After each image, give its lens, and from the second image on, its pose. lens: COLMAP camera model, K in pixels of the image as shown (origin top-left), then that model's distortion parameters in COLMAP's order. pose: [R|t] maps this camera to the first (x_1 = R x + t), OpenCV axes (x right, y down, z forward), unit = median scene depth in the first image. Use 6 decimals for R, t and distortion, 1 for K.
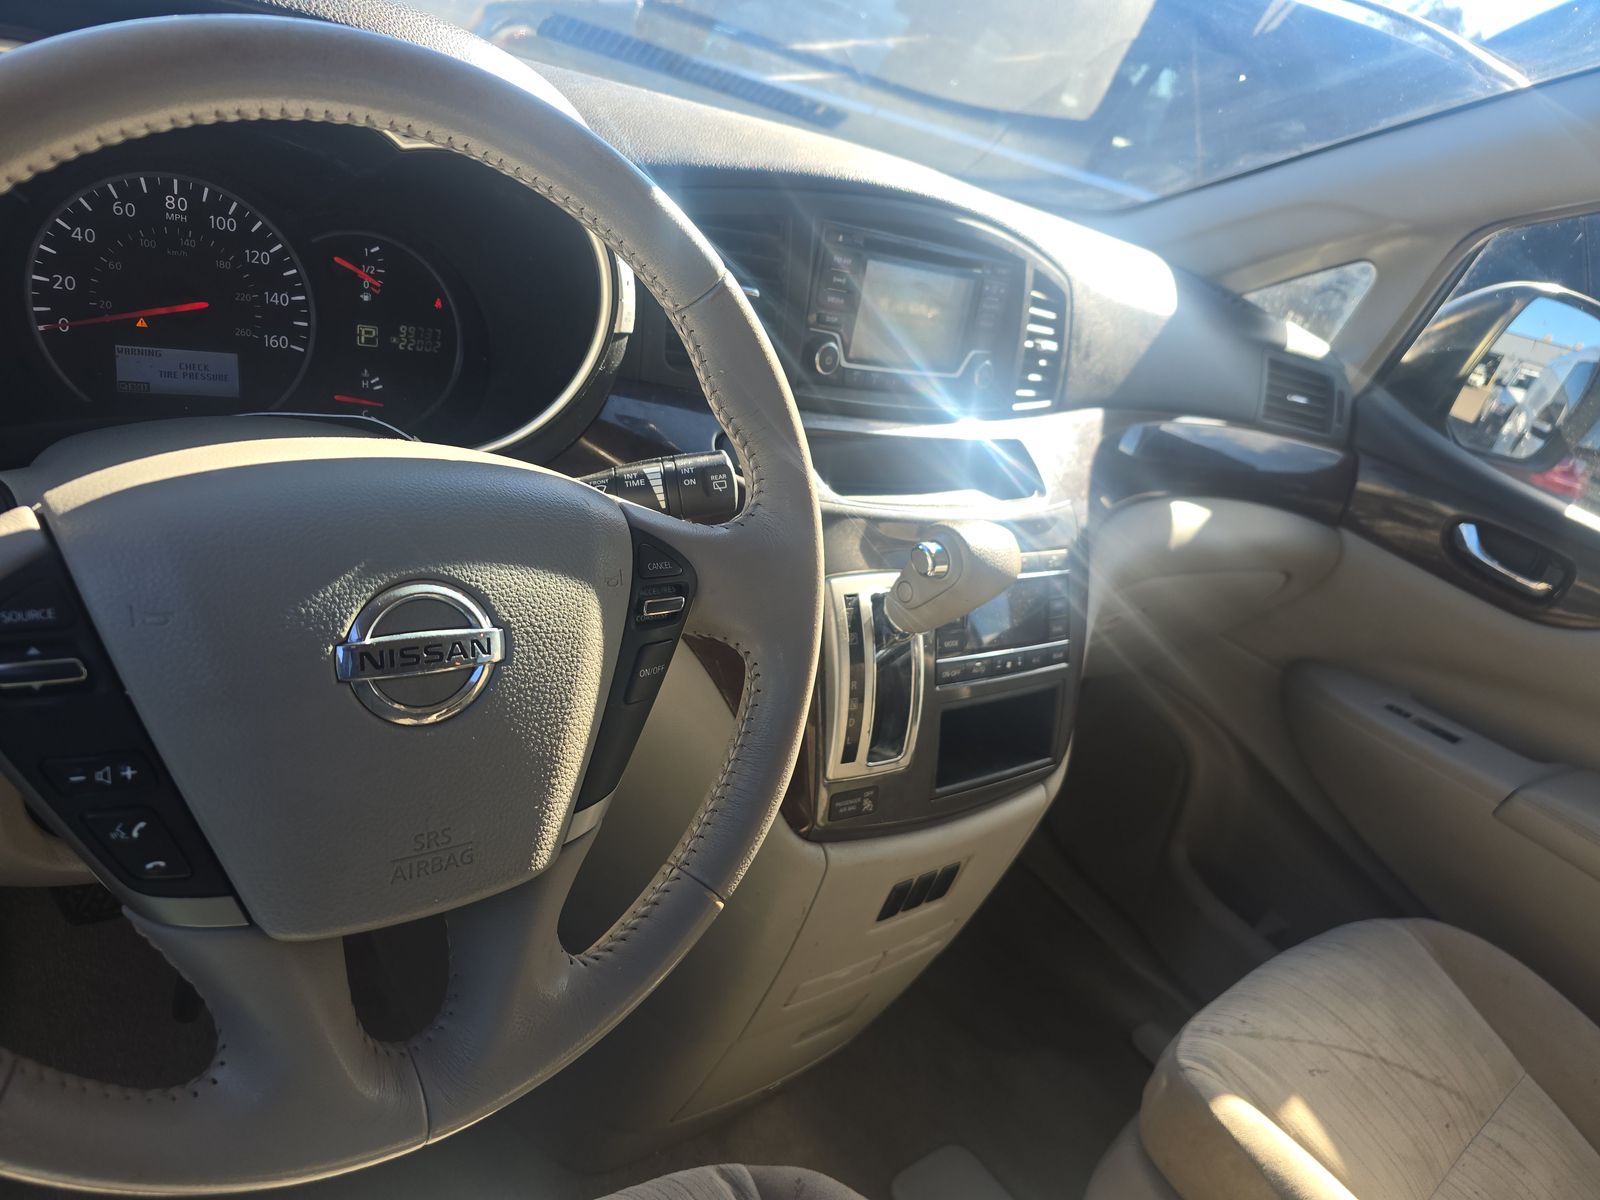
lens RADIAL K [[1088.8, 0, 800.1], [0, 1088.8, 597.6], [0, 0, 1]] dist [0.048010, -0.054845]
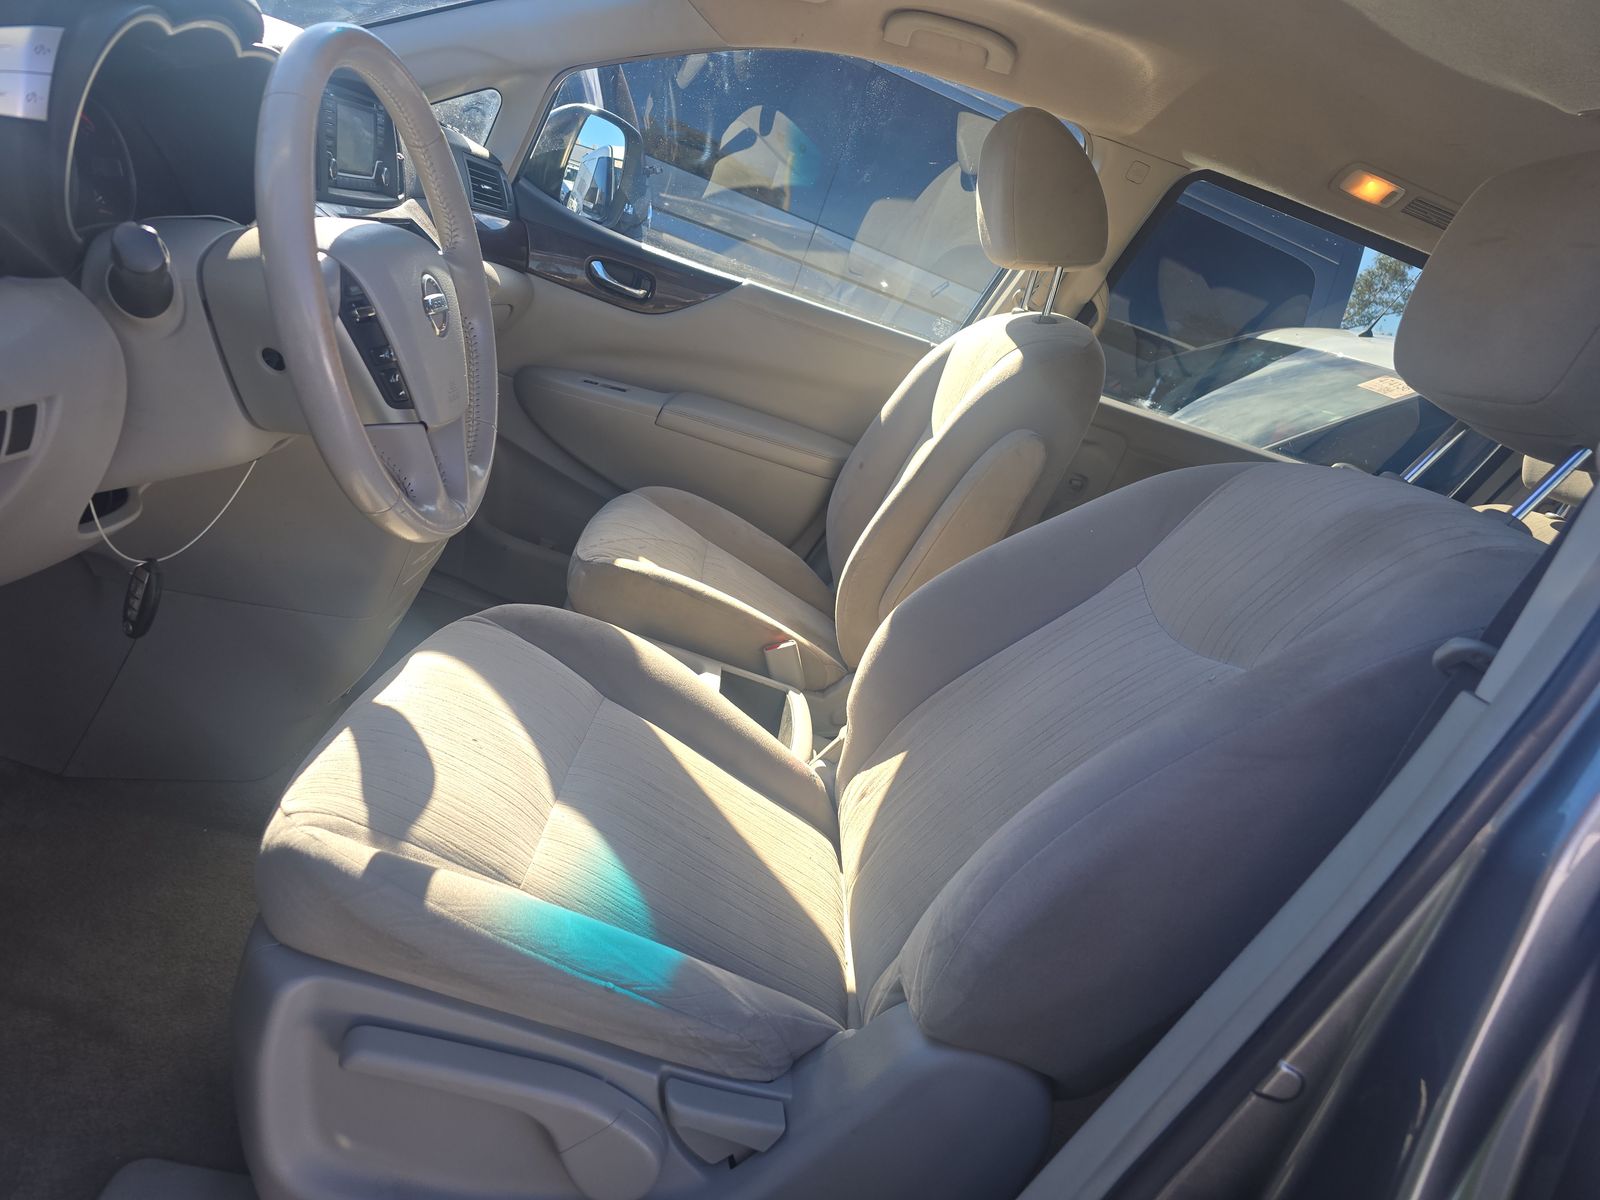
lens RADIAL K [[1088.8, 0, 800.7], [0, 1088.8, 601.1], [0, 0, 1]] dist [0.048010, -0.054845]
pose [[0.646985, -0.311142, 0.696133, -0.467354], [0.205014, 0.950323, 0.234214, 0.091149], [-0.734425, -0.008816, 0.678633, -0.324428]]
